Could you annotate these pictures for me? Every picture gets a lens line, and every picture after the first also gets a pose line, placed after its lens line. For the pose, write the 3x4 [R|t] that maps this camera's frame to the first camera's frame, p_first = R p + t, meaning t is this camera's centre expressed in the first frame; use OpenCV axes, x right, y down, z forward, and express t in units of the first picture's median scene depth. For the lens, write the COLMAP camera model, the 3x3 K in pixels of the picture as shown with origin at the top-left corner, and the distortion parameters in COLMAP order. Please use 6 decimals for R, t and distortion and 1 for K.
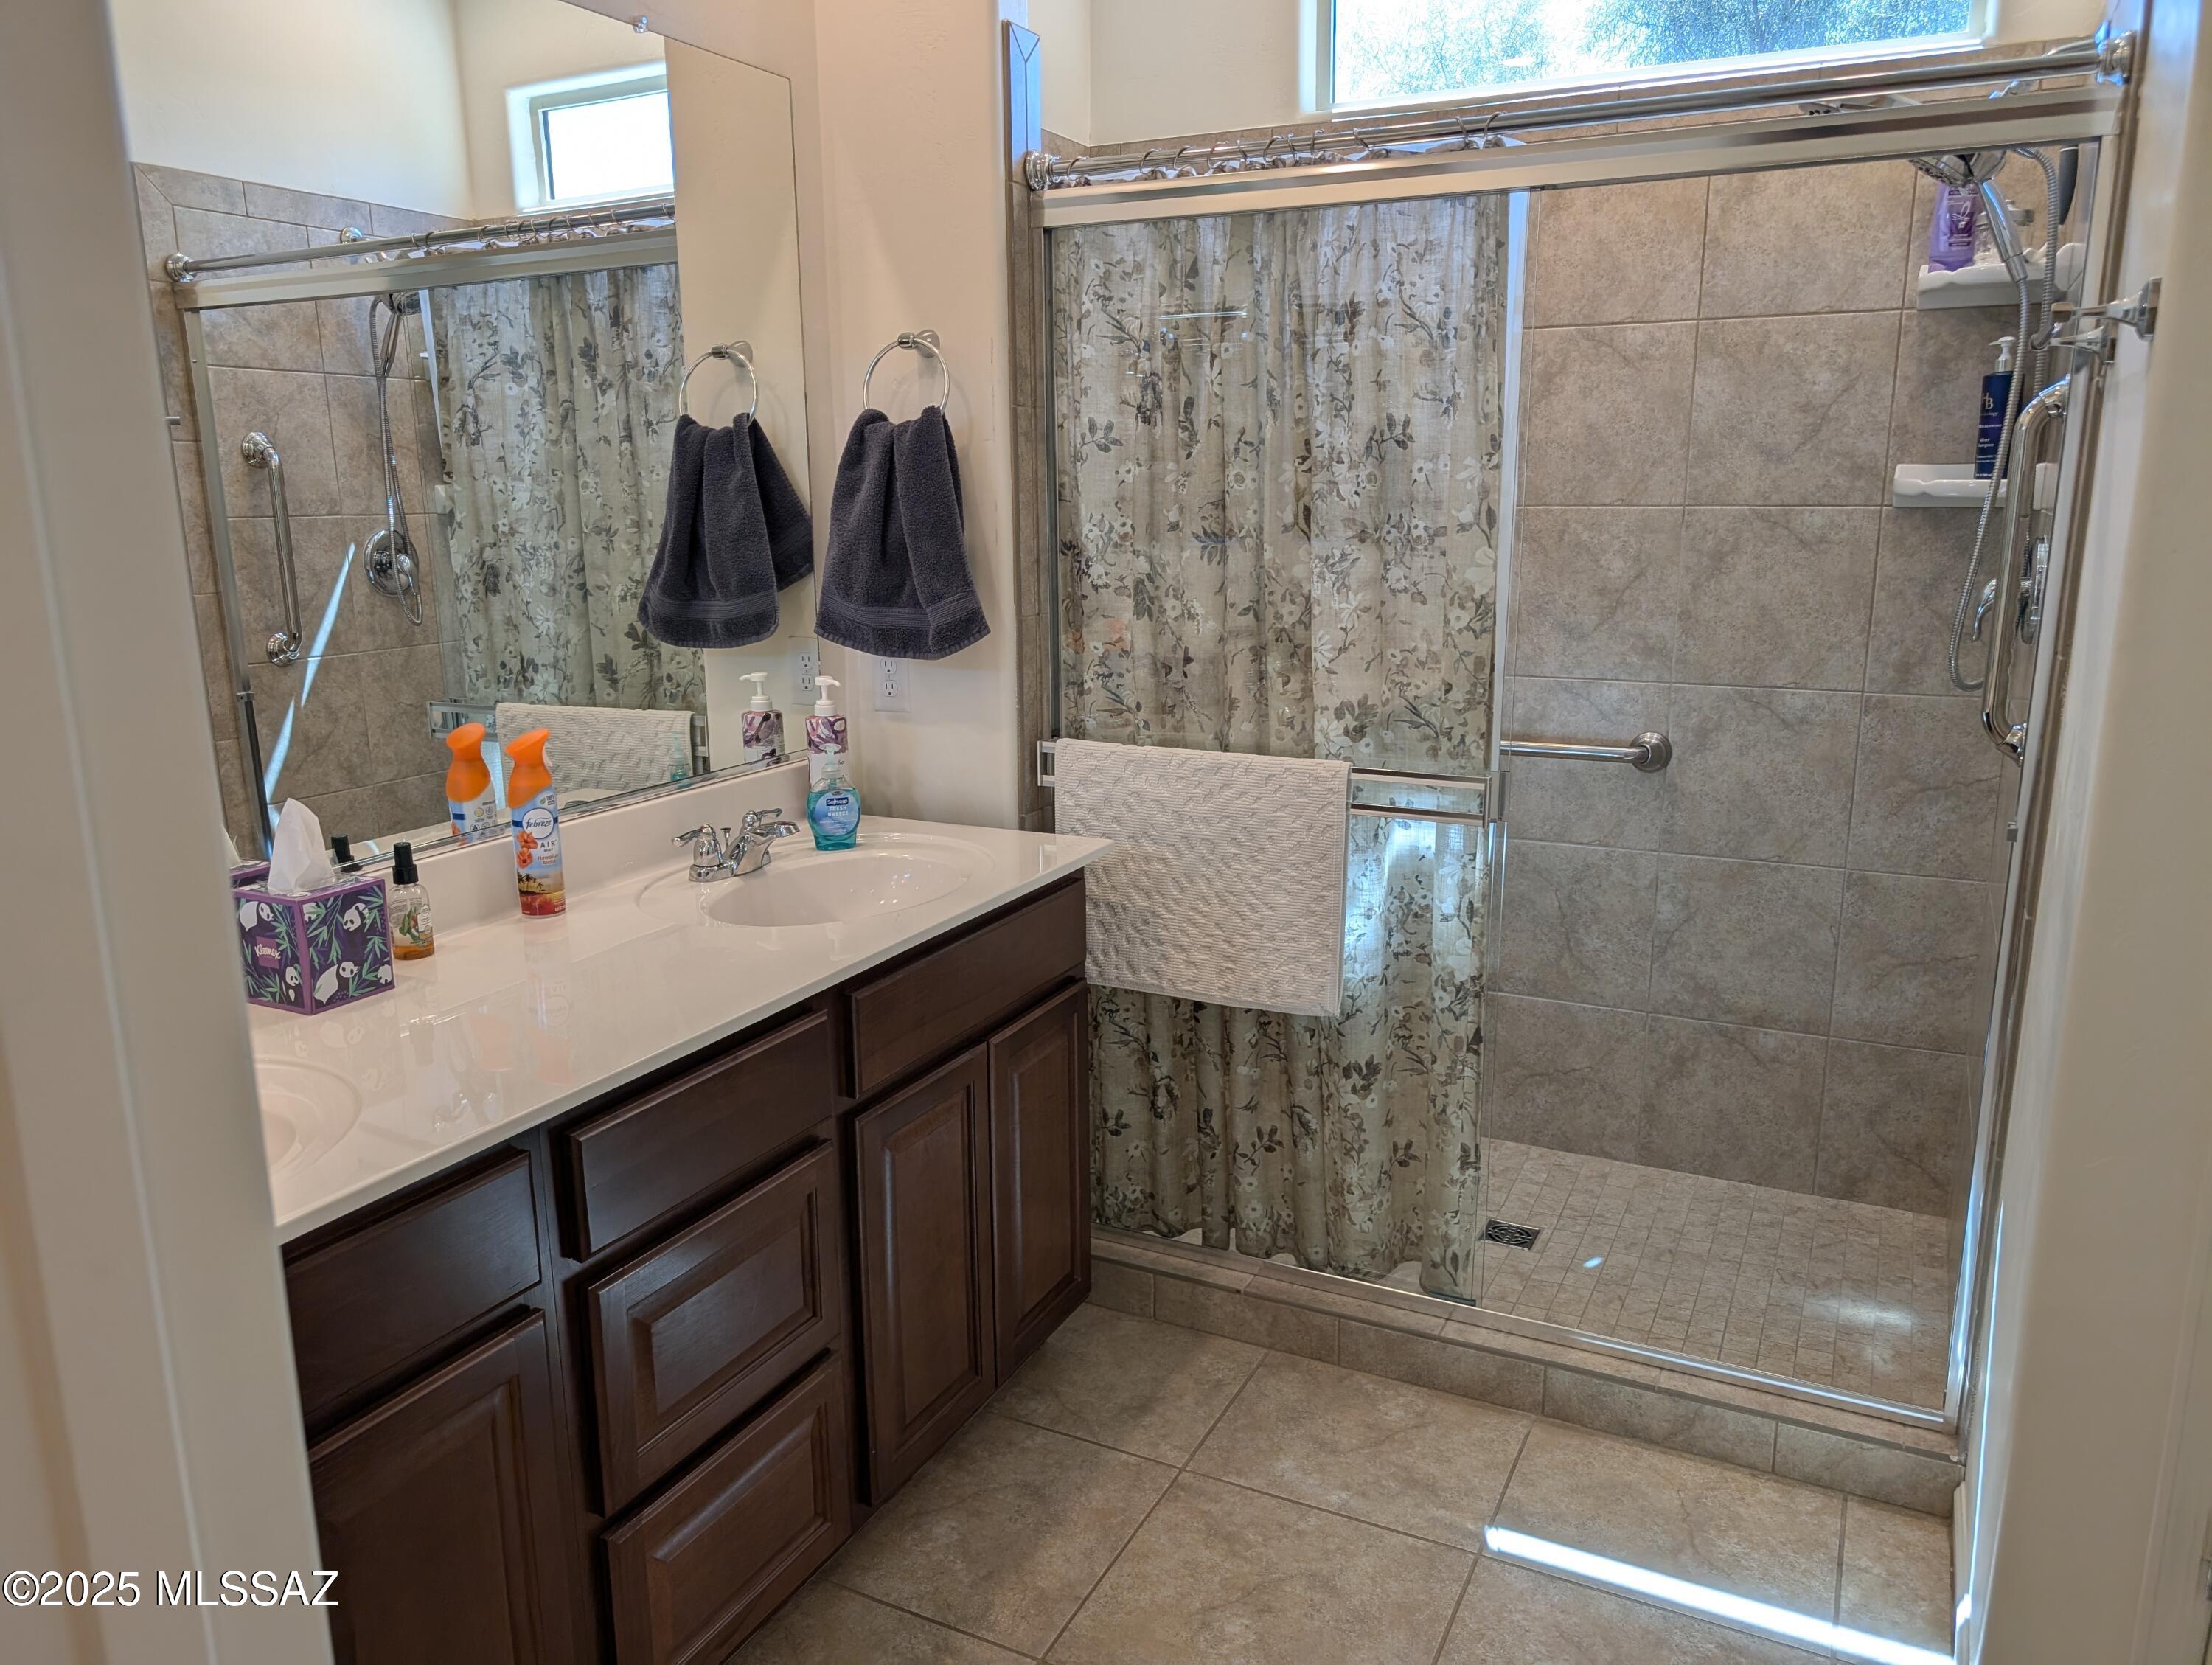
lens RADIAL K [[1593.4, 0, 1079.6], [0, 1593.4, 831.8], [0, 0, 1]] dist [0.038213, -0.054204]
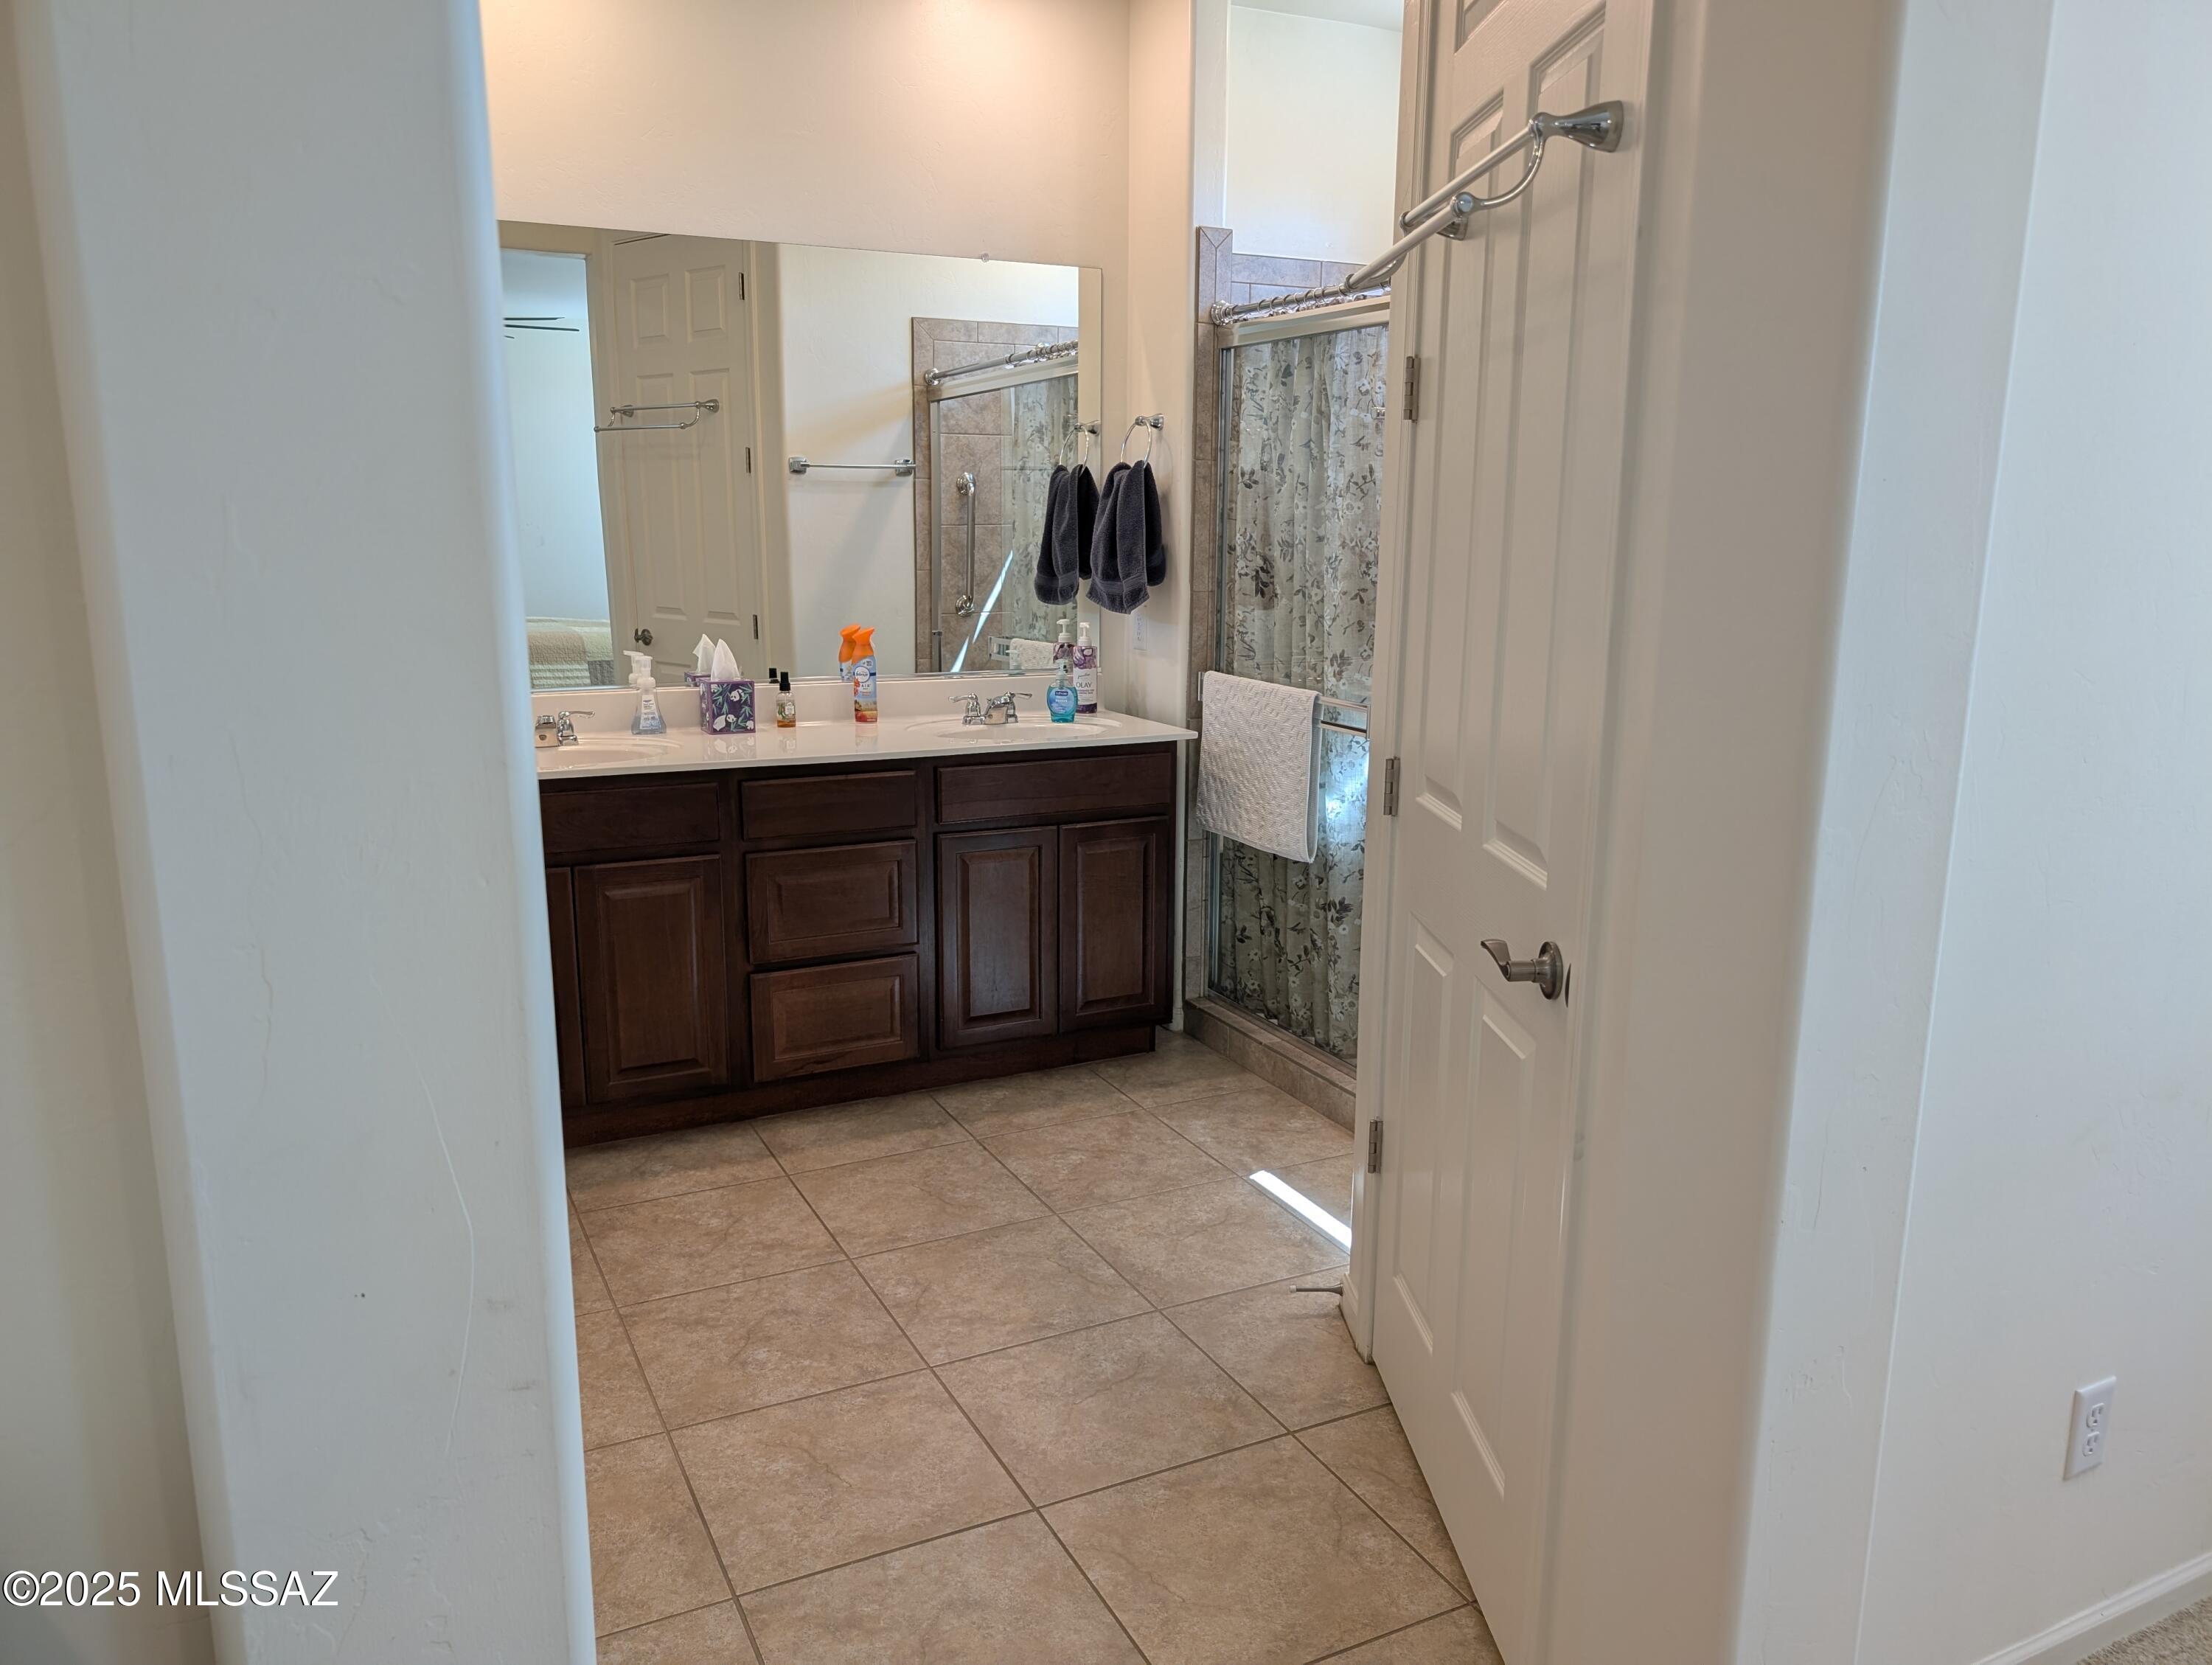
lens RADIAL K [[1588.6, 0, 1100.2], [0, 1588.6, 847.3], [0, 0, 1]] dist [0.045857, -0.050224]
pose [[0.802553, 0.138934, -0.580178, 0.882251], [-0.144271, 0.988838, 0.037227, 0.074624], [0.578874, 0.053827, 0.813639, -0.343533]]
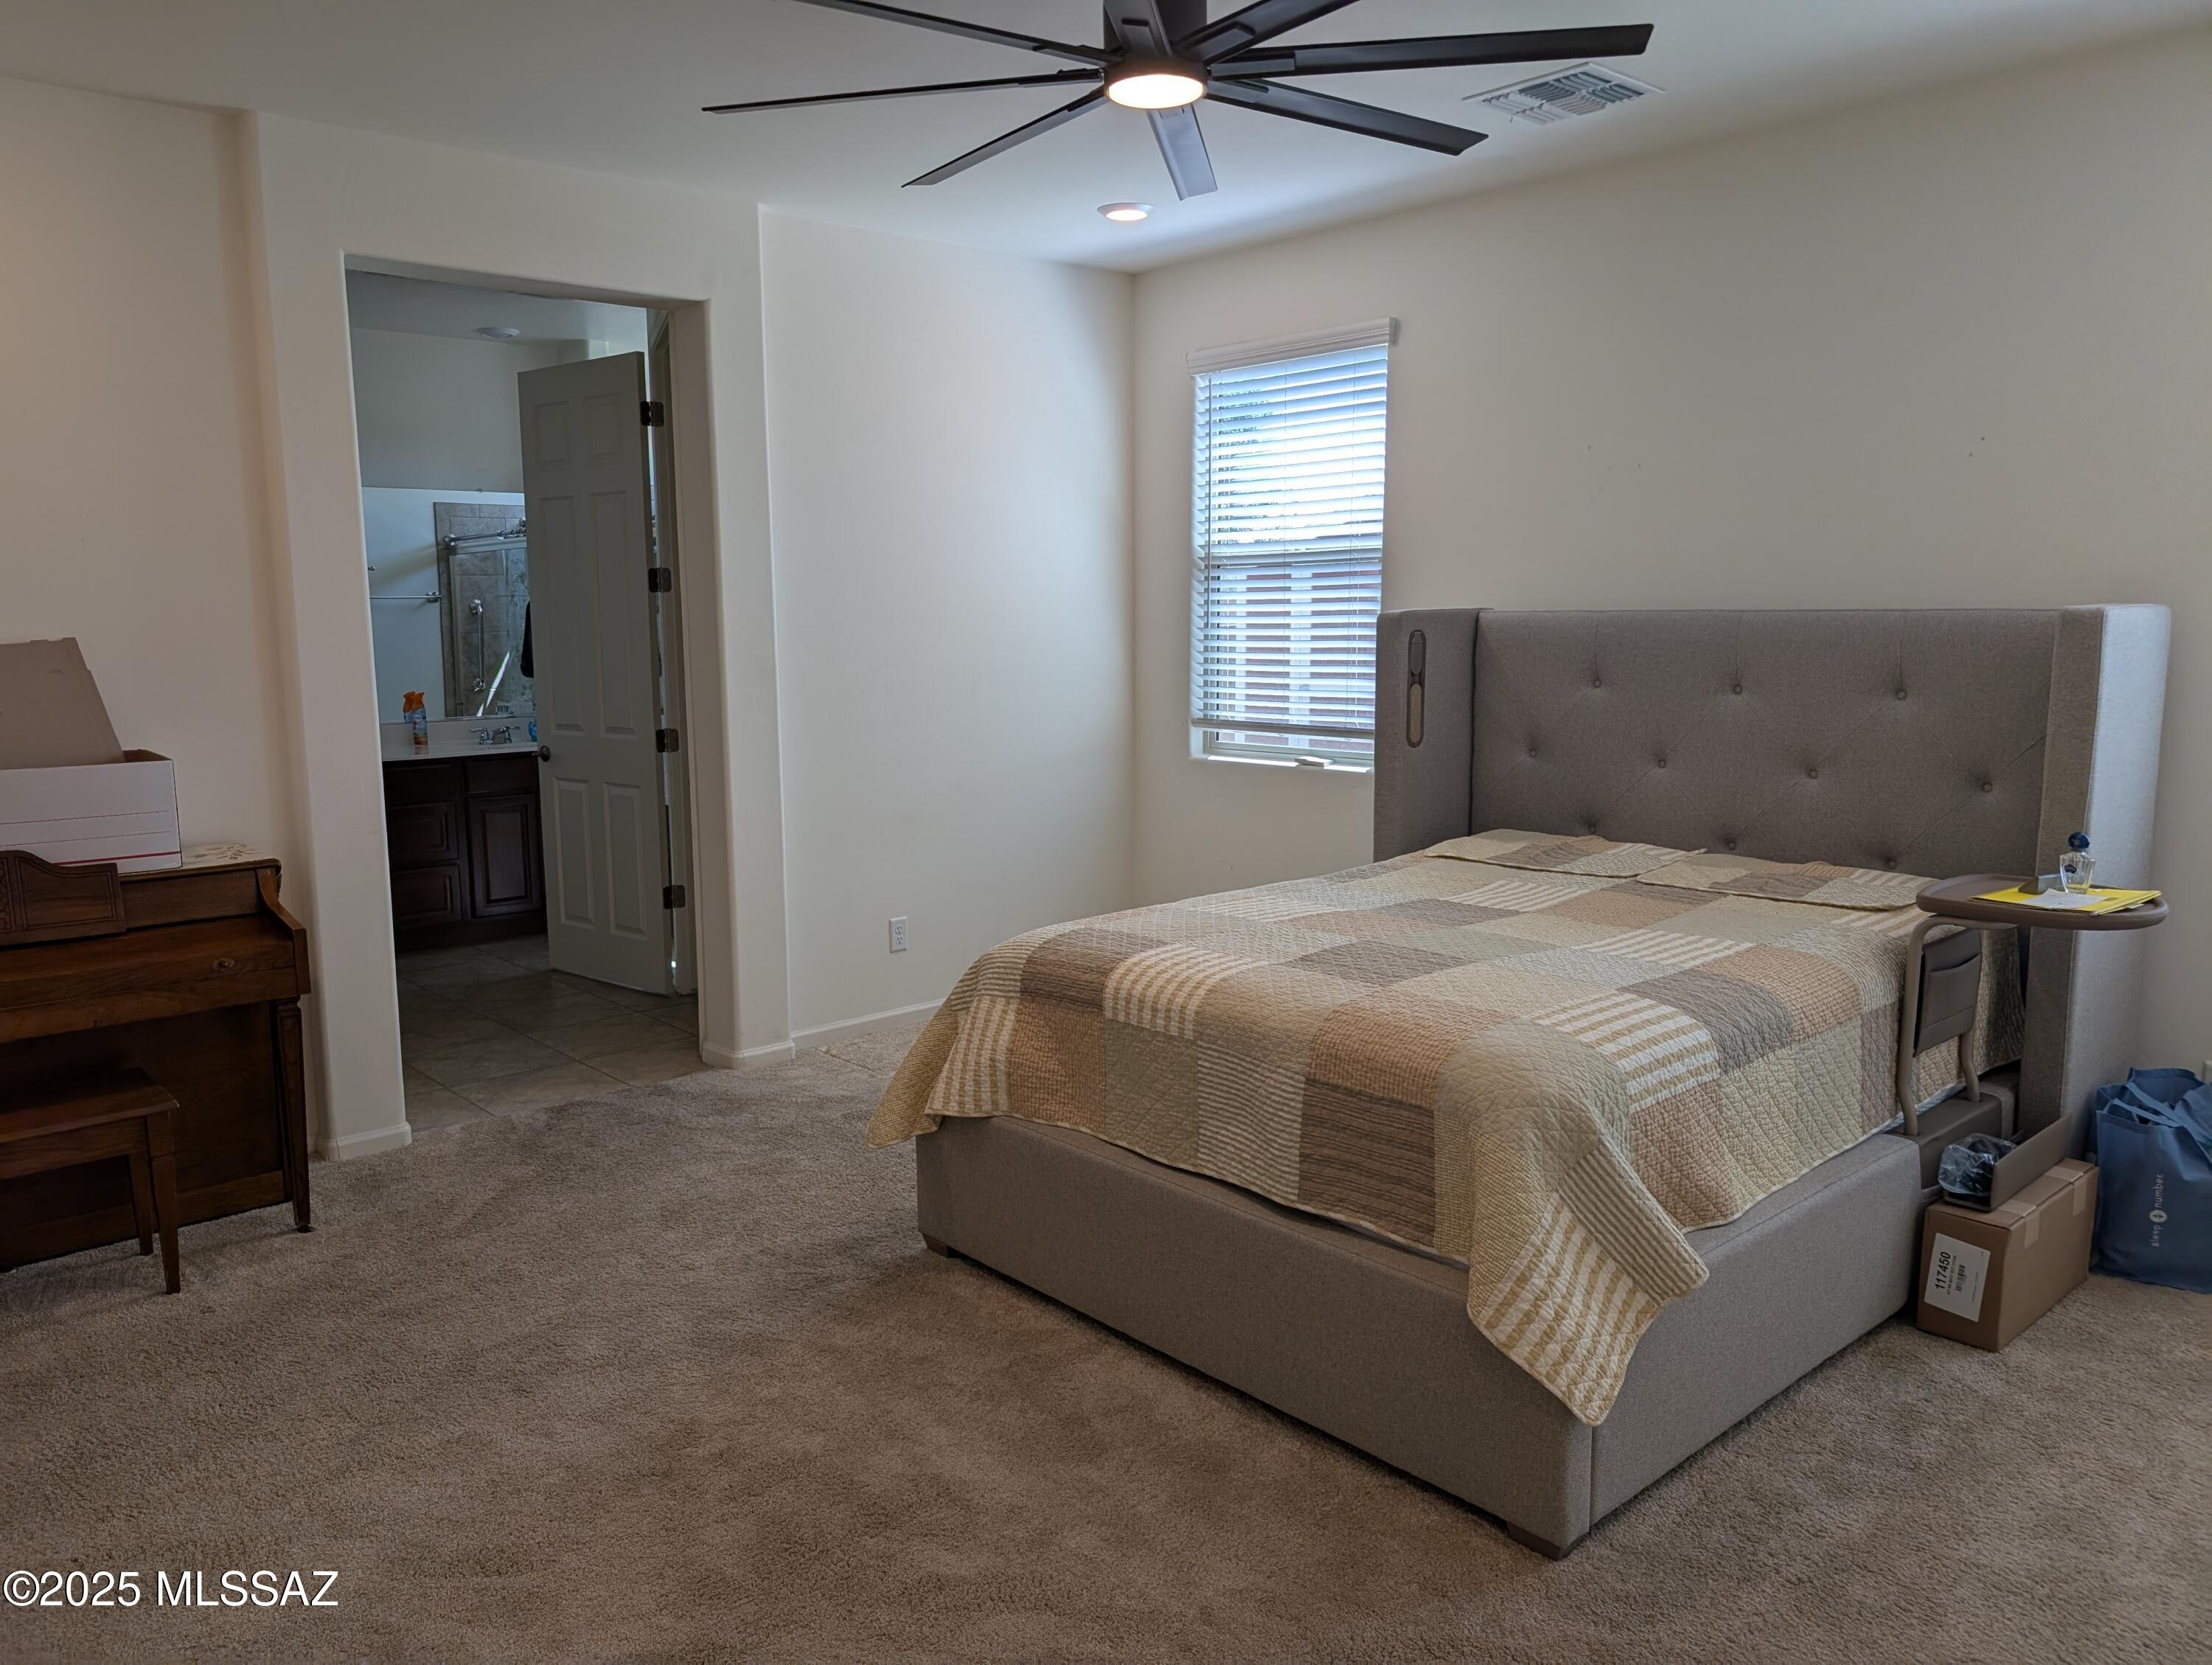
lens RADIAL K [[1588.6, 0, 1100.2], [0, 1588.6, 847.3], [0, 0, 1]] dist [0.045857, -0.050224]
pose [[0.936800, 0.062910, -0.344163, 1.957520], [-0.085127, 0.995124, -0.049813, 0.277321], [0.339352, 0.075962, 0.937587, -1.523532]]
